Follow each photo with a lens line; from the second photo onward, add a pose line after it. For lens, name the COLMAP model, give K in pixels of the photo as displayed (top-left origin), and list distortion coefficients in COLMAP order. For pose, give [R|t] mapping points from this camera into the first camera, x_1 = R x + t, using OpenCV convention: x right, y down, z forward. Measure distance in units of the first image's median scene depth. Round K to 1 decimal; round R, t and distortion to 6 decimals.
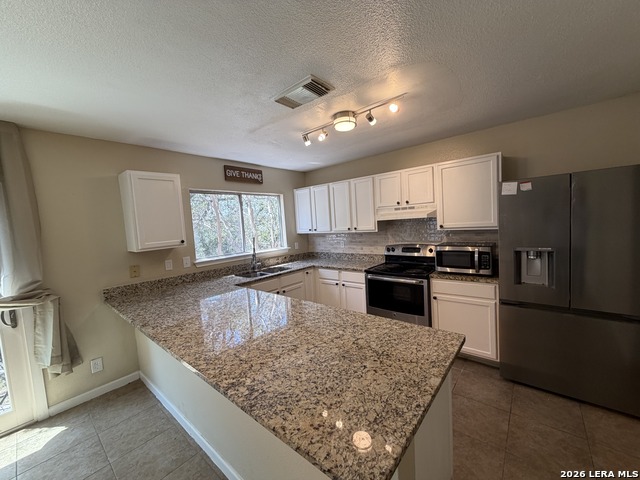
lens RADIAL K [[255.2, 0, 319.0], [0, 255.2, 239.8], [0, 0, 1]] dist [-0.000538, 0.000194]
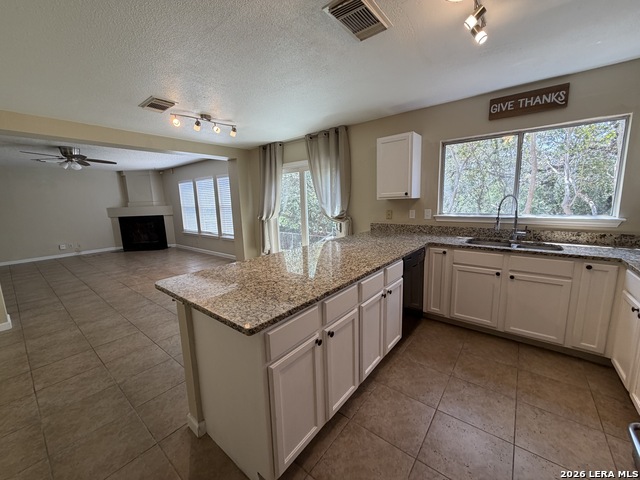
lens RADIAL K [[255.2, 0, 318.8], [0, 255.2, 239.8], [0, 0, 1]] dist [-0.000538, 0.000194]
pose [[0.027381, 0.214676, -0.976302, 0.600952], [-0.044283, 0.975969, 0.213361, -0.018805], [0.998644, 0.037392, 0.036229, 0.567499]]
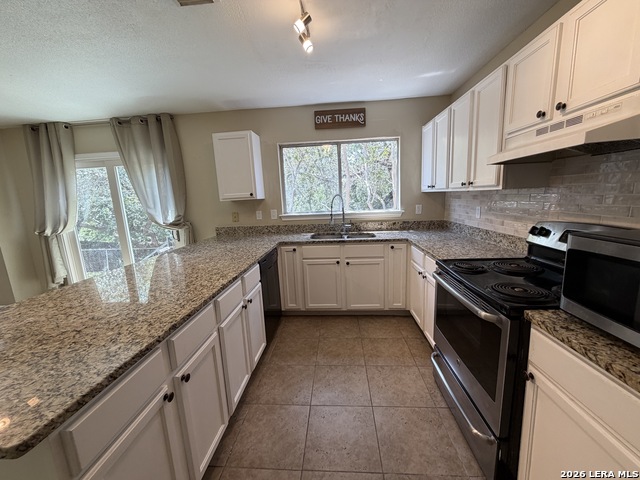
lens RADIAL K [[255.2, 0, 319.7], [0, 255.2, 239.9], [0, 0, 1]] dist [-0.000538, 0.000194]
pose [[0.590584, 0.170401, -0.788780, 0.532398], [-0.047262, 0.983077, 0.176989, -0.009785], [0.805591, -0.067248, 0.588644, 0.567587]]
